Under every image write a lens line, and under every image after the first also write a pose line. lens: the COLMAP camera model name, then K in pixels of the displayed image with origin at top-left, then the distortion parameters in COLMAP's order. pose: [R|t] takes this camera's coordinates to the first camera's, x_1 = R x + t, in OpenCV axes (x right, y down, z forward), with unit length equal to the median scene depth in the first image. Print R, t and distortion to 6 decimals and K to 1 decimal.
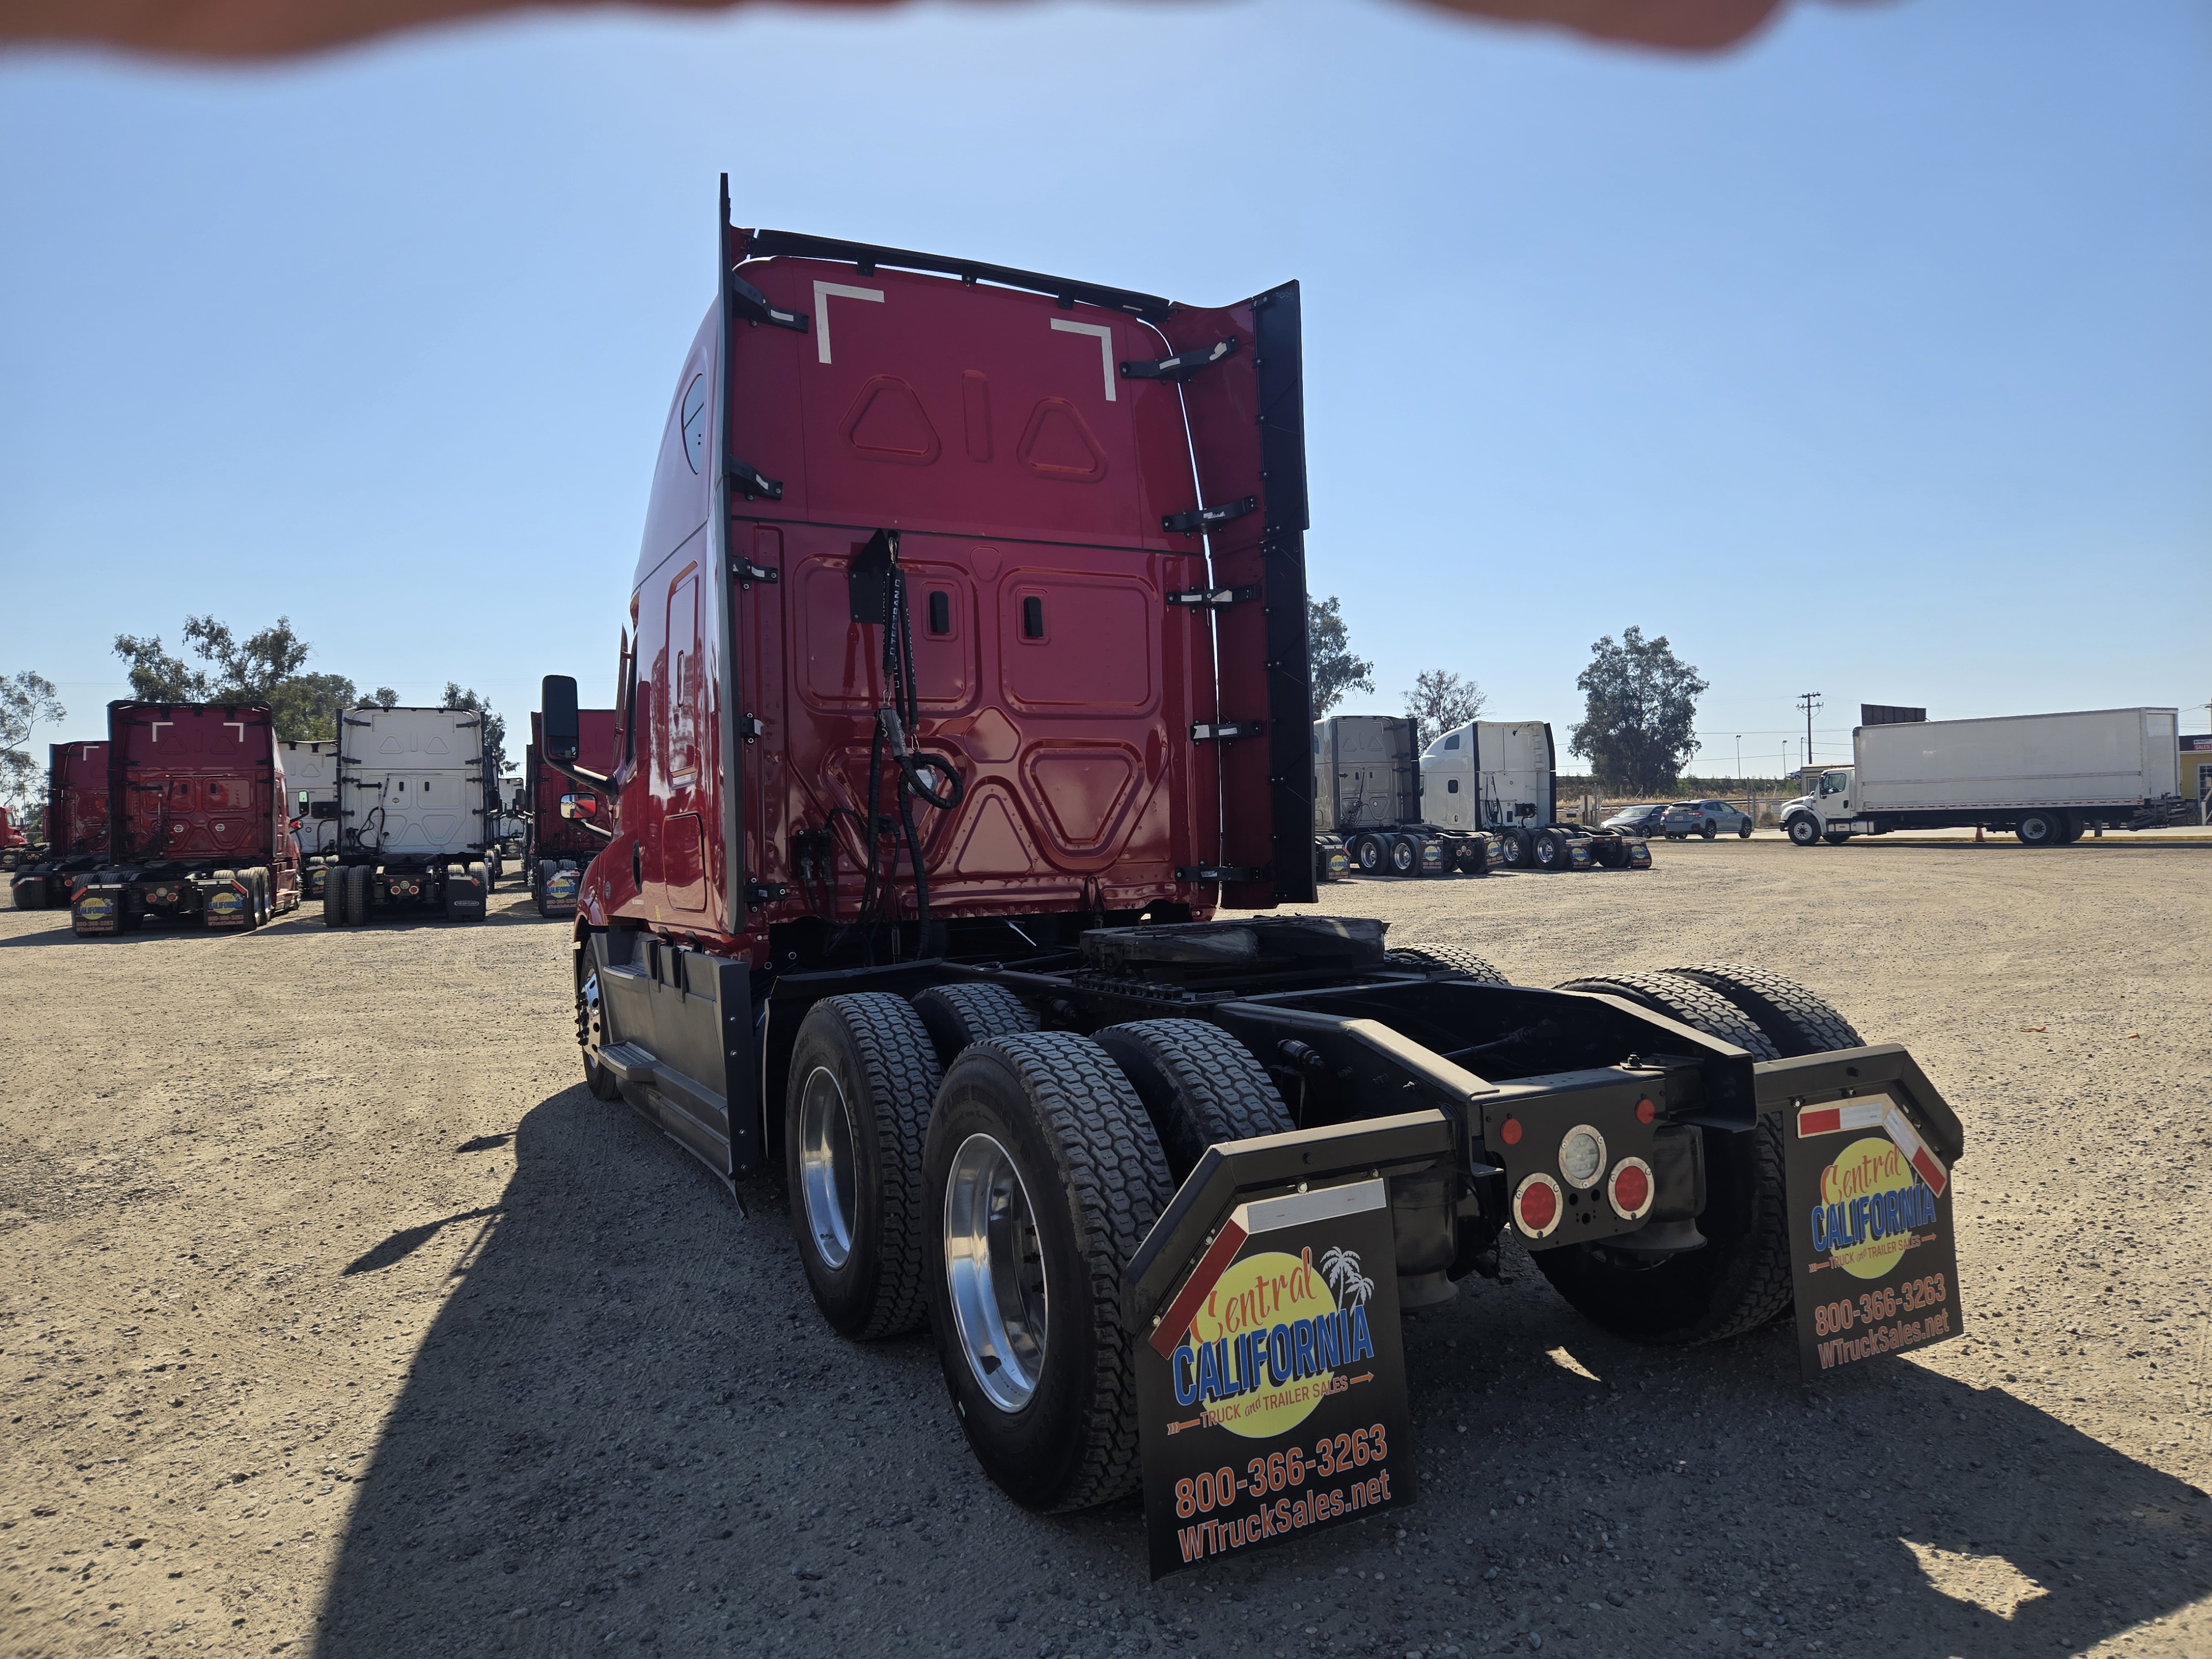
lens RADIAL K [[1459.8, 0, 1105.5], [0, 1459.8, 809.6], [0, 0, 1]] dist [0.046481, -0.028638]
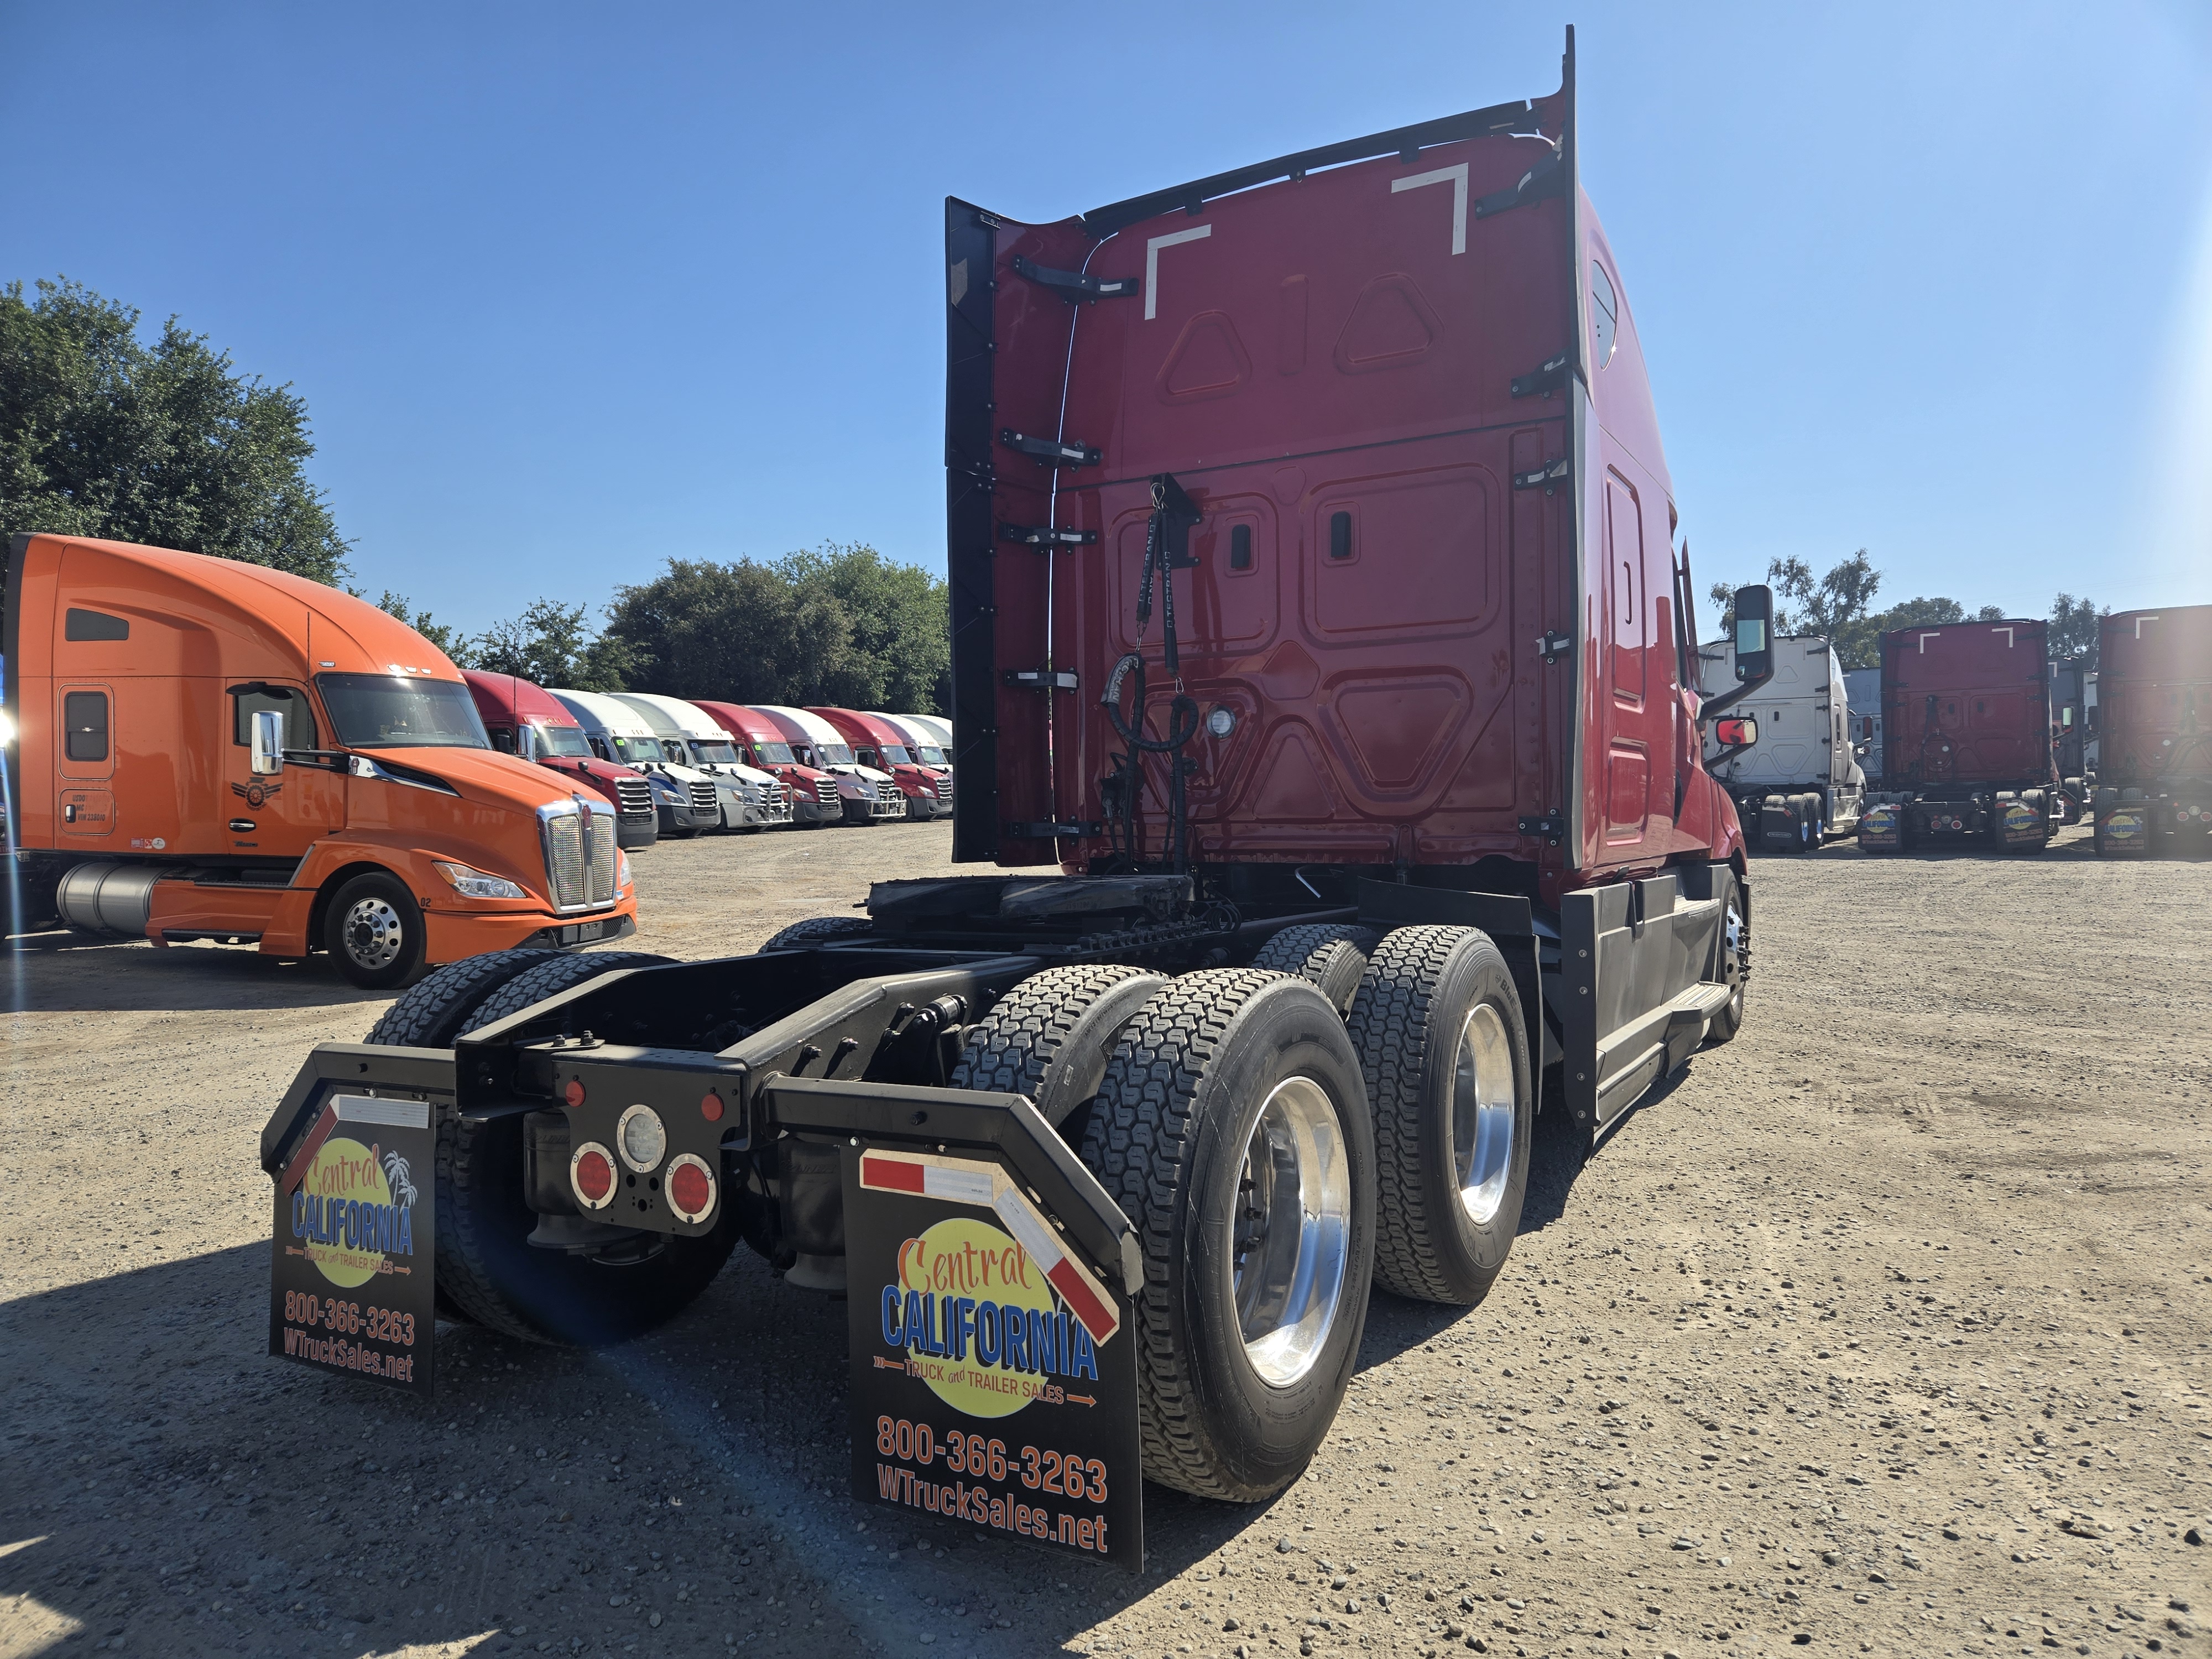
lens RADIAL K [[1459.8, 0, 1103.7], [0, 1459.8, 818.1], [0, 0, 1]] dist [0.046481, -0.028638]
pose [[0.546046, 0.023017, -0.837439, 0.969299], [0.023083, 0.998830, 0.042504, 0.001951], [0.837437, -0.042540, 0.544876, 0.580202]]
